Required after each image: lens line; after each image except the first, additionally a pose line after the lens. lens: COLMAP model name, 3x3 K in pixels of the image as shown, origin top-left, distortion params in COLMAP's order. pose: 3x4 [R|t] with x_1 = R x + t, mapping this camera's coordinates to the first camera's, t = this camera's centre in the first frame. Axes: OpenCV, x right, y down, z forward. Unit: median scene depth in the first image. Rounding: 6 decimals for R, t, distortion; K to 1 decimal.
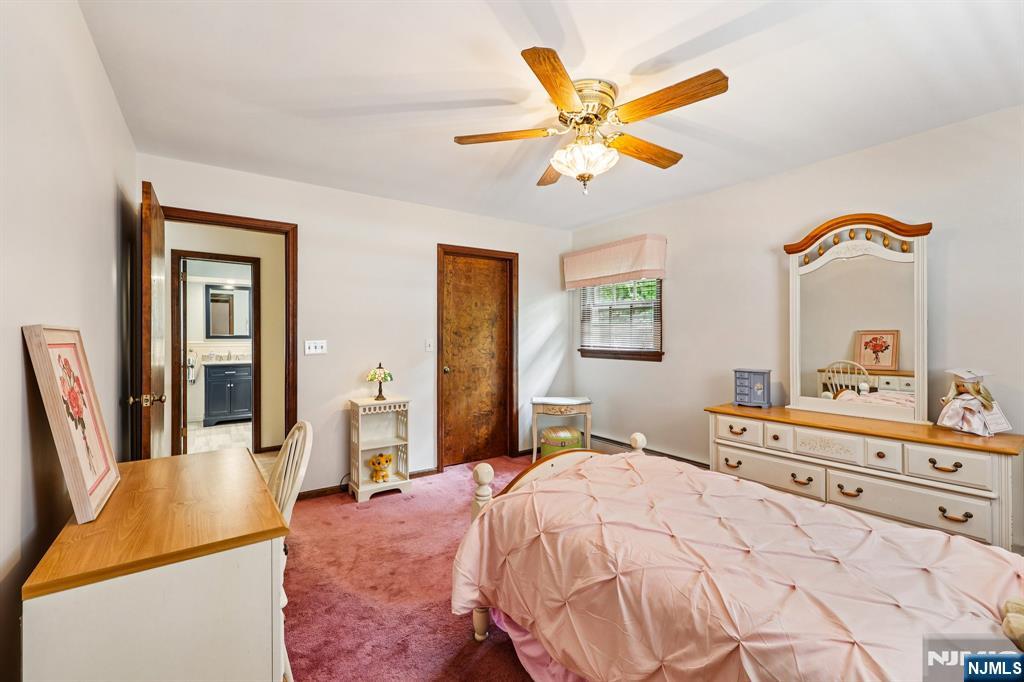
lens RADIAL K [[428.0, 0, 529.8], [0, 428.0, 337.7], [0, 0, 1]] dist [-0.002439, -0.000243]
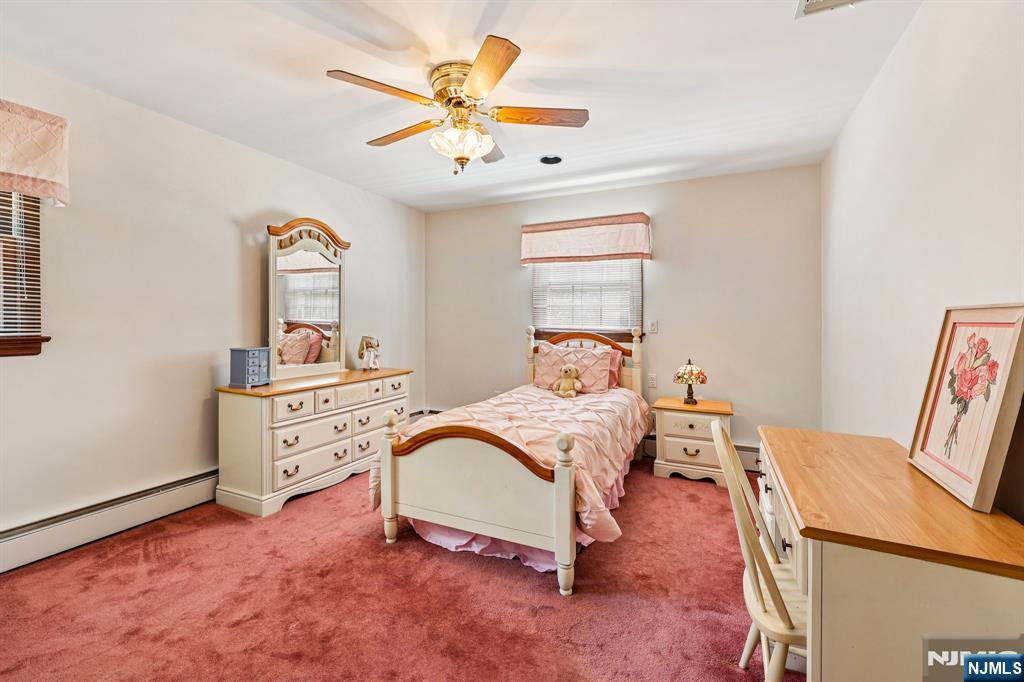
lens RADIAL K [[436.9, 0, 509.1], [0, 436.9, 324.2], [0, 0, 1]] dist [0.000432, 0.000181]
pose [[-0.455055, -0.006182, 0.890442, -0.588833], [-0.002367, 0.999981, 0.005733, 0.016027], [-0.890460, 0.000501, -0.455061, 0.922467]]
